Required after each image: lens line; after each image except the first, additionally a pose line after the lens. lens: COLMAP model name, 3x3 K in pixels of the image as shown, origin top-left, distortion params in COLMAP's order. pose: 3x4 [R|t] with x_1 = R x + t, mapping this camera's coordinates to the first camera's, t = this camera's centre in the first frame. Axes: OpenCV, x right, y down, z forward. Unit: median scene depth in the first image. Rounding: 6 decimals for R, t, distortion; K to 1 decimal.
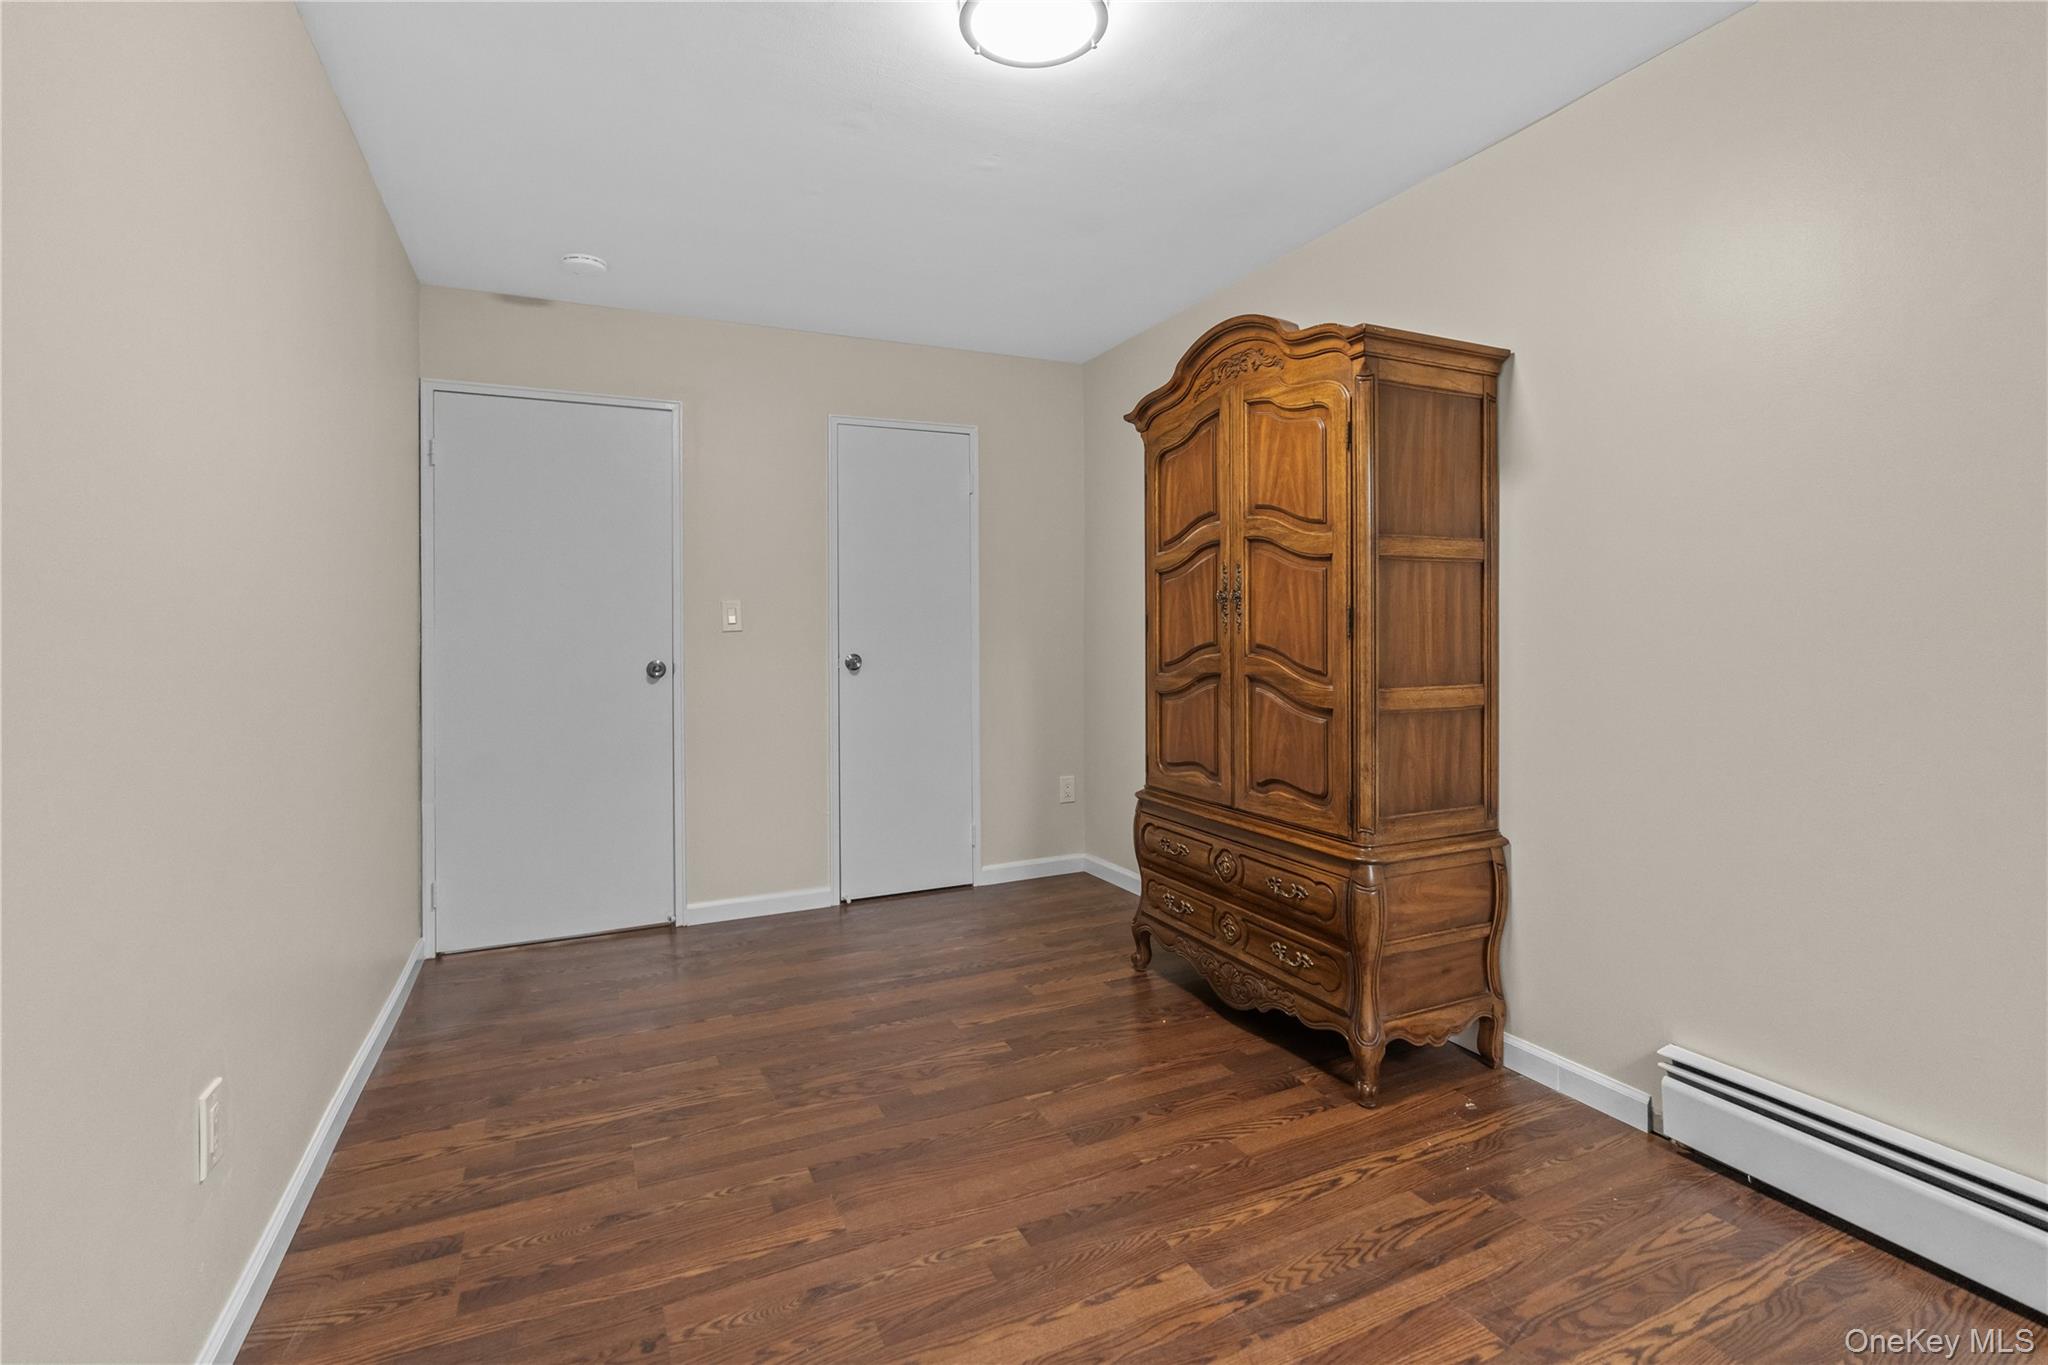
lens RADIAL K [[933.8, 0, 1023.2], [0, 933.8, 628.5], [0, 0, 1]] dist [-0.002001, -0.000205]
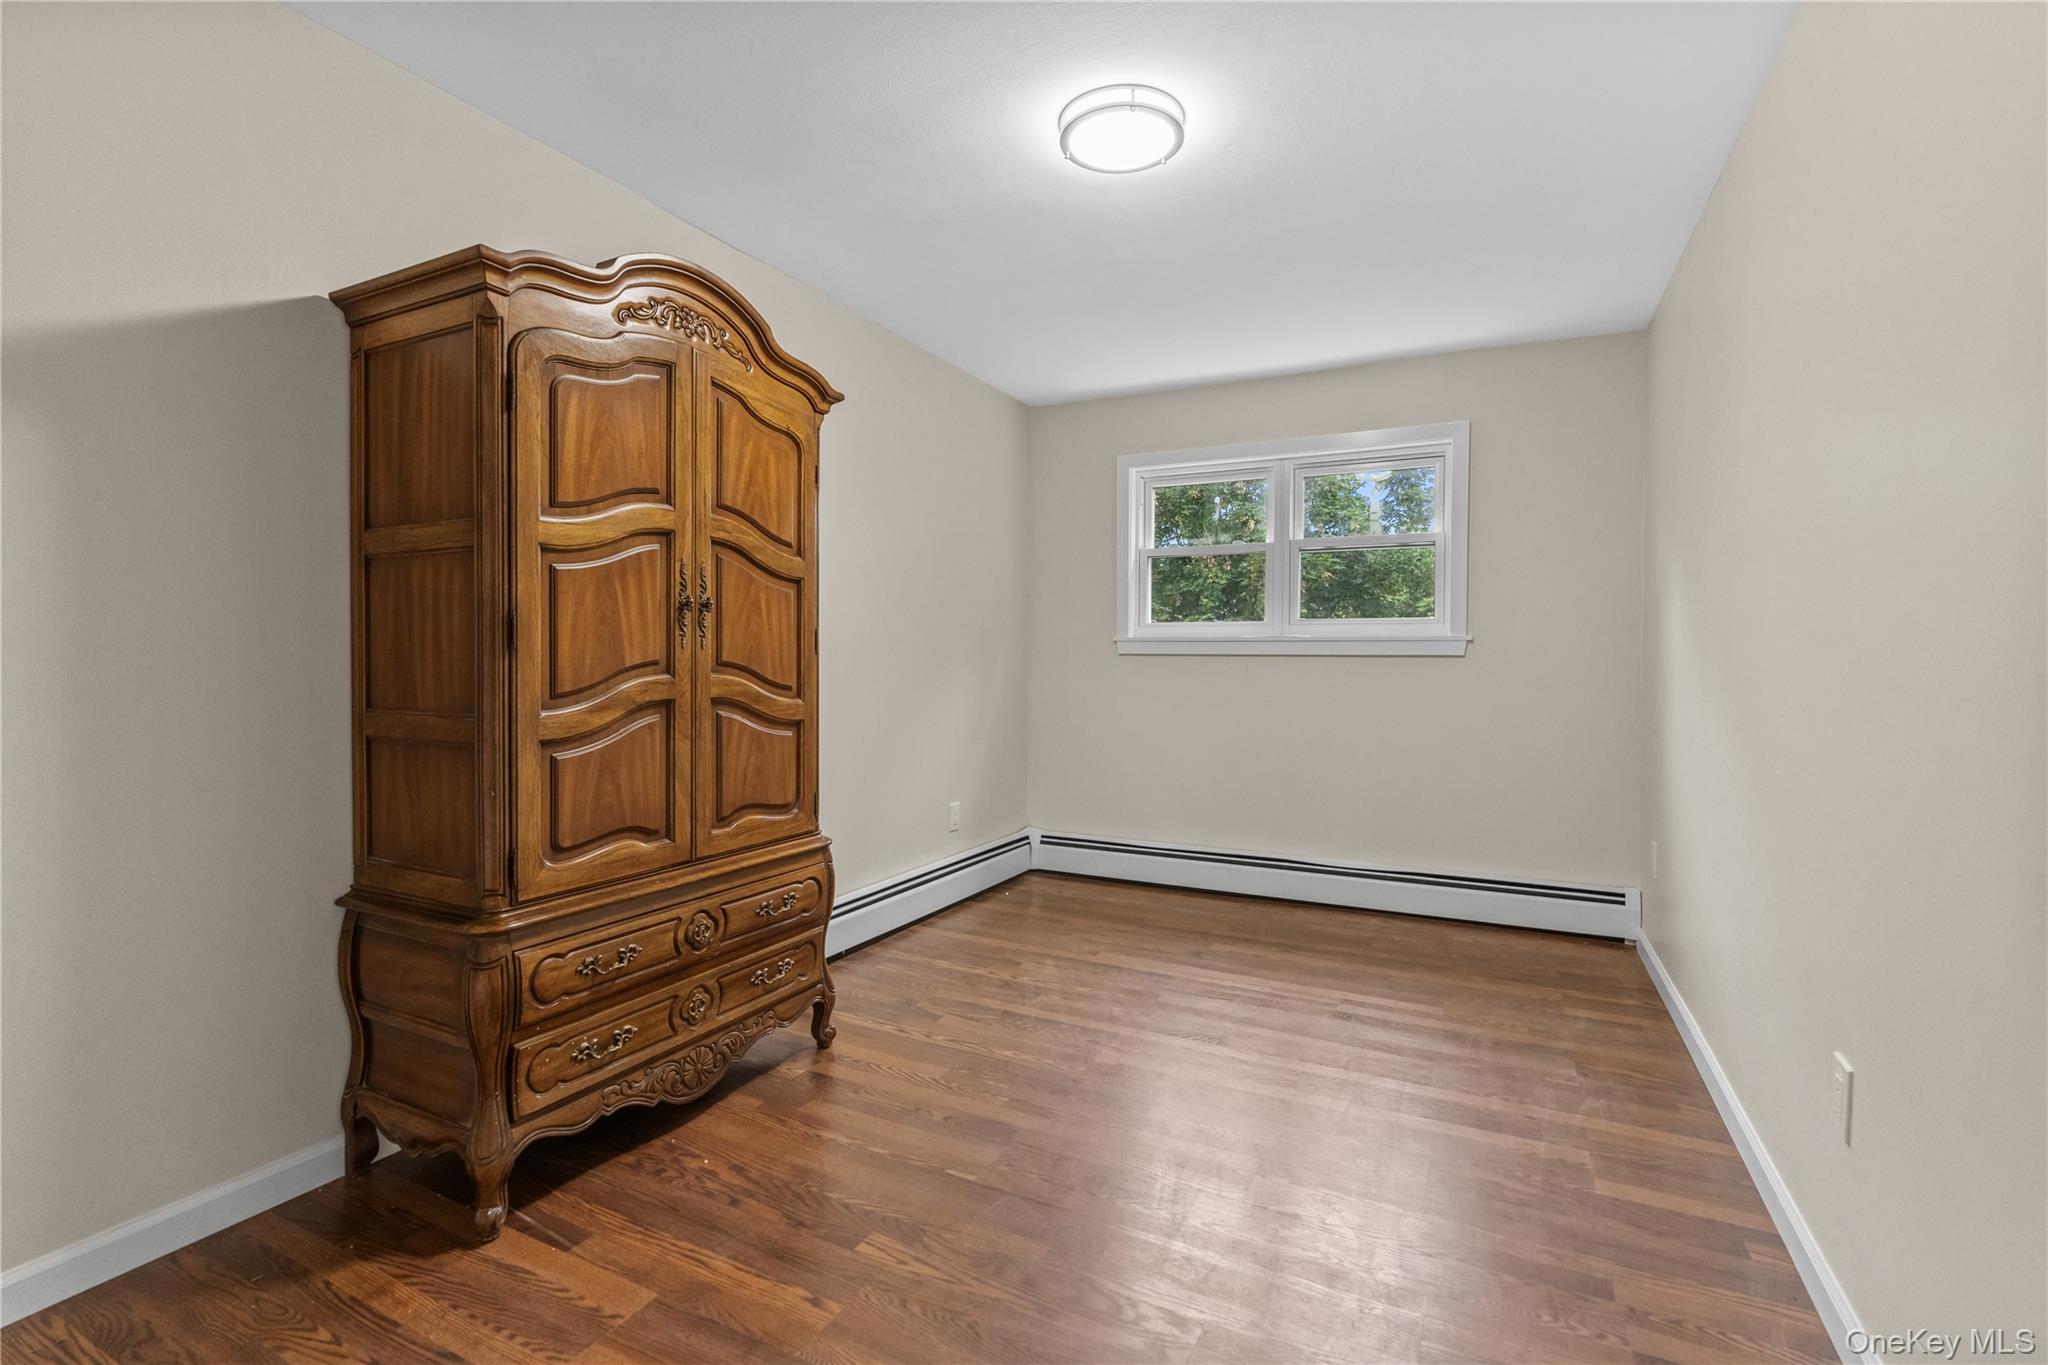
lens RADIAL K [[960.1, 0, 998.2], [0, 960.1, 674.6], [0, 0, 1]] dist [0.000041, 0.000608]
pose [[-0.598362, -0.013124, 0.801118, -0.642913], [-0.006237, 0.999912, 0.011723, 0.016868], [-0.801201, 0.002018, -0.598392, 1.348542]]
